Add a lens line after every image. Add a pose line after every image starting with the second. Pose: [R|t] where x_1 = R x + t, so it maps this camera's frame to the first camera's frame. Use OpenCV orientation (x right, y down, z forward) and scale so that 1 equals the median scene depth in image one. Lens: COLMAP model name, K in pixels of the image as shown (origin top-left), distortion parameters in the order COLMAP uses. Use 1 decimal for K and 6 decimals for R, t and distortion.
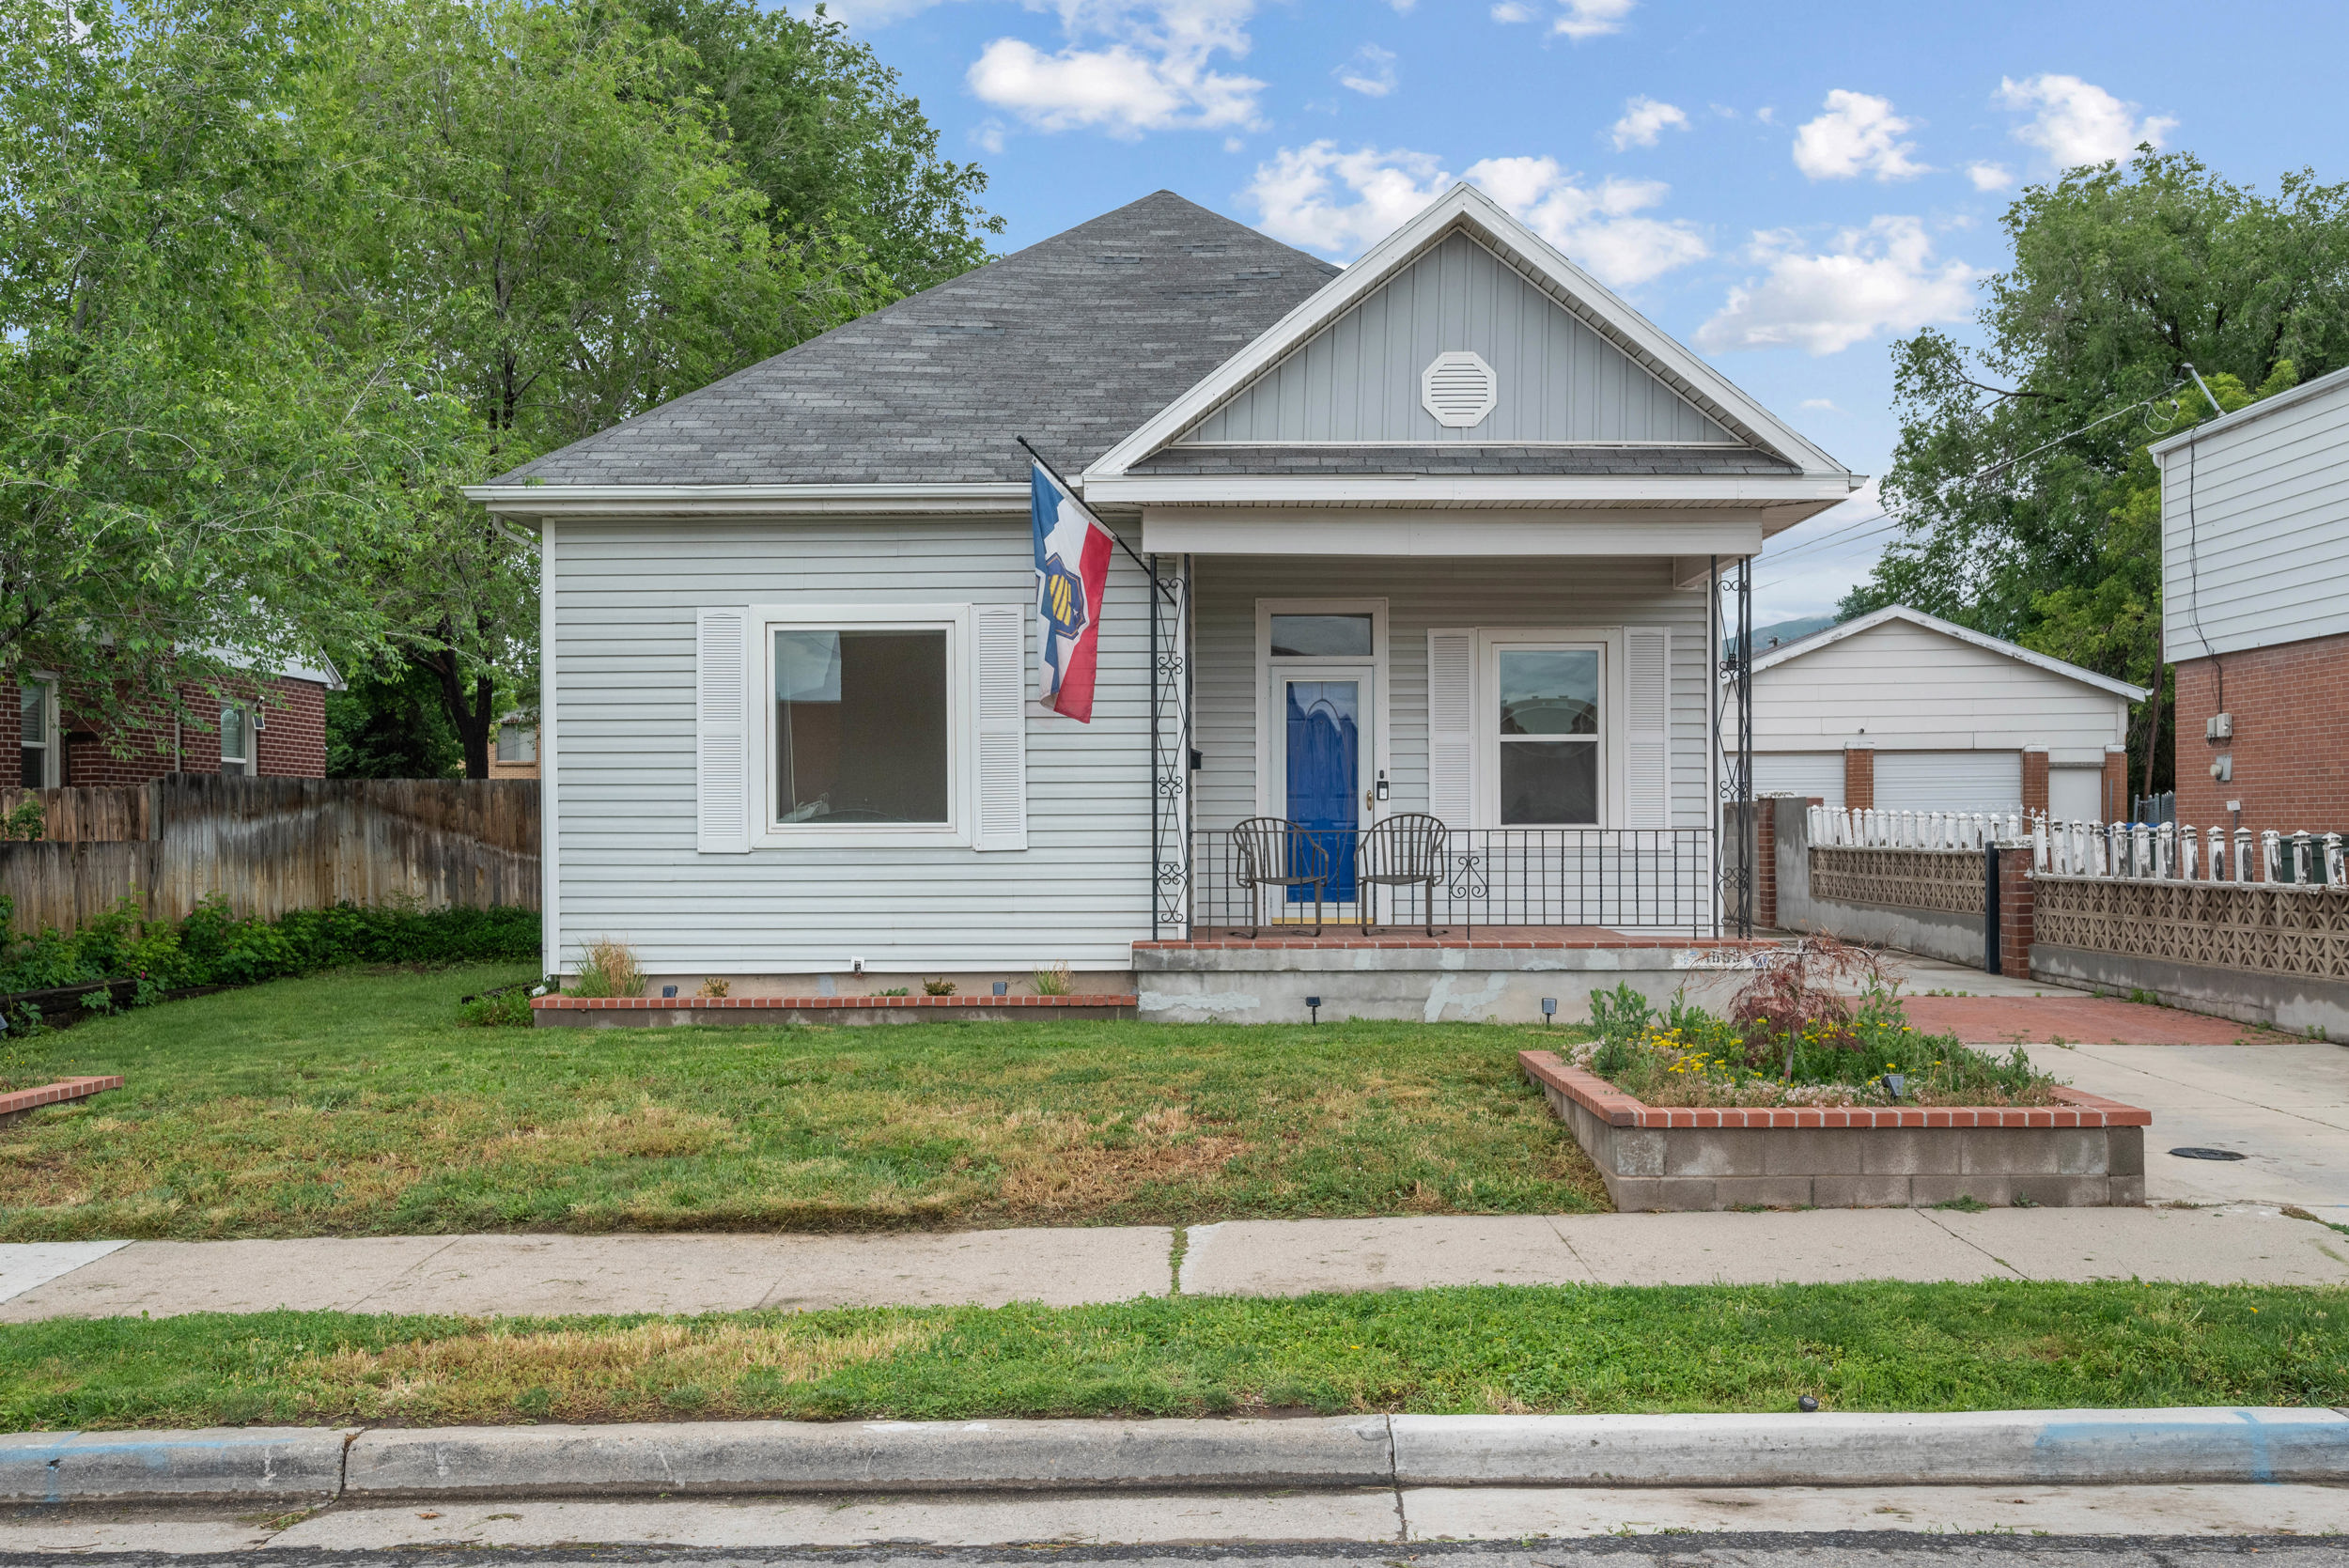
lens RADIAL K [[2029.7, 0, 1176.9], [0, 2029.7, 801.7], [0, 0, 1]] dist [0.002201, 0.000359]
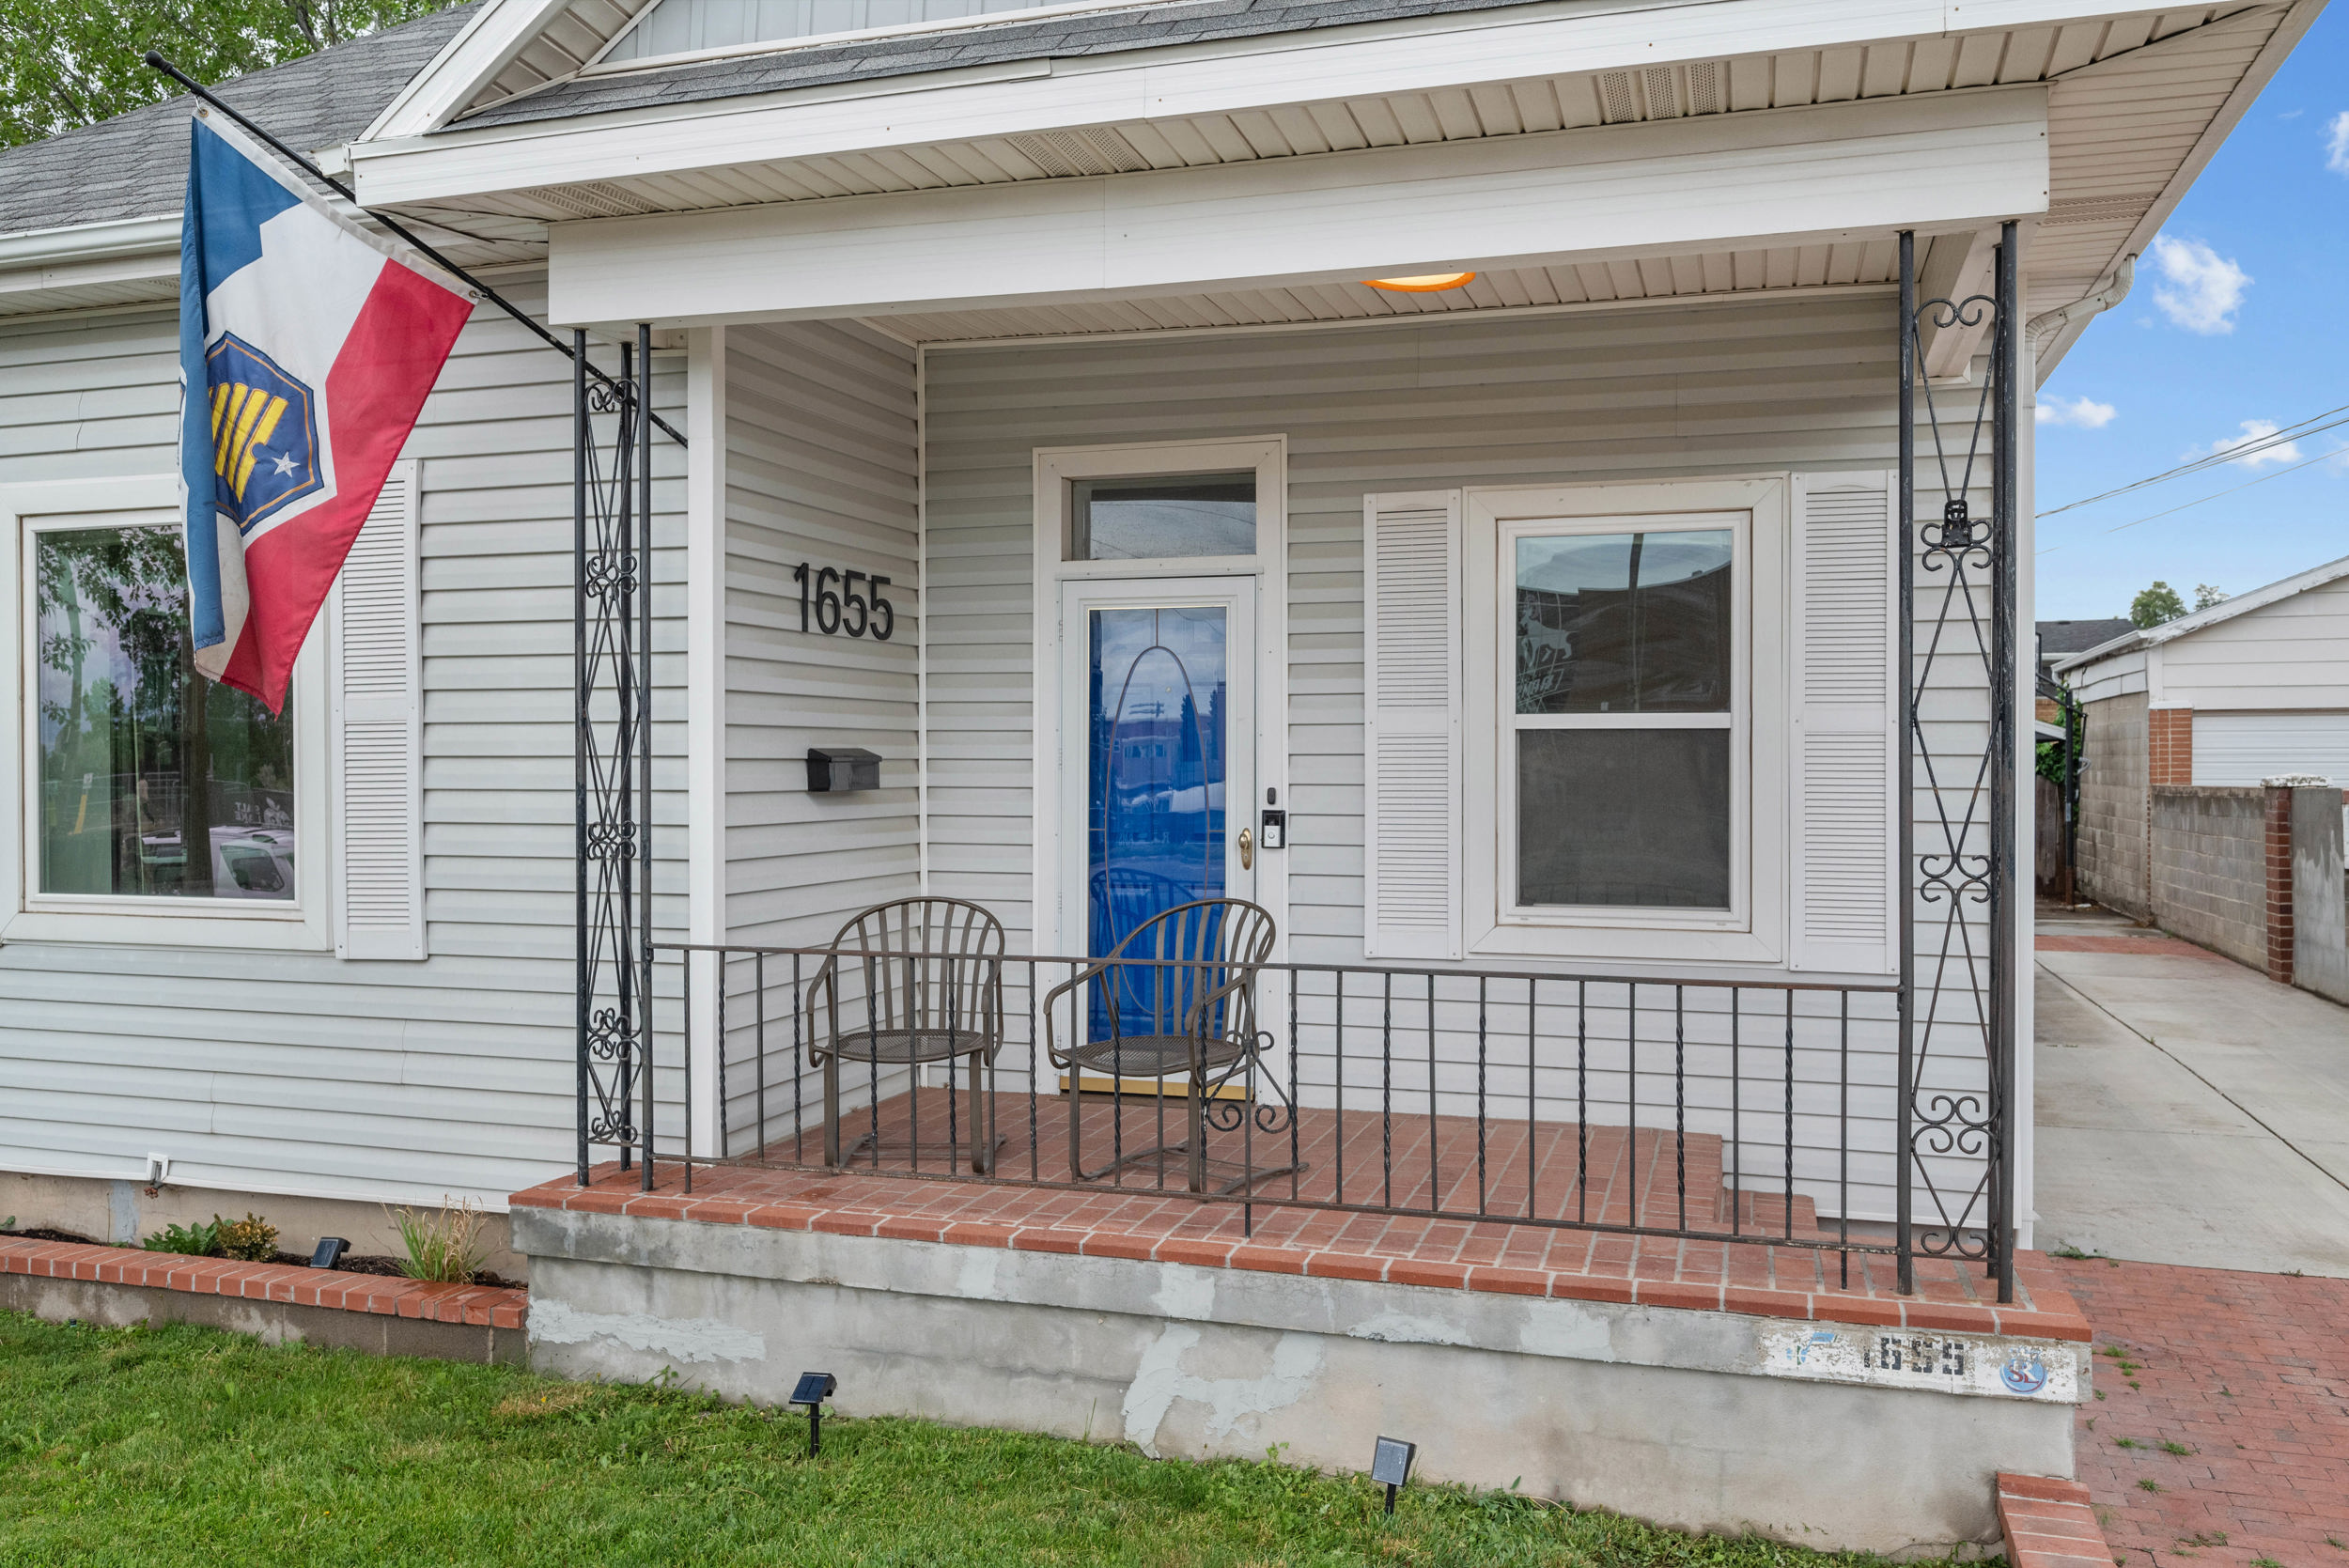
lens RADIAL K [[1818.5, 0, 1174.2], [0, 1818.5, 767.0], [0, 0, 1]] dist [0.008863, -0.001721]
pose [[0.956942, 0.005024, -0.290234, 0.235970], [-0.001007, 0.999902, 0.013986, -0.030440], [0.290276, -0.013092, 0.956853, 0.655399]]
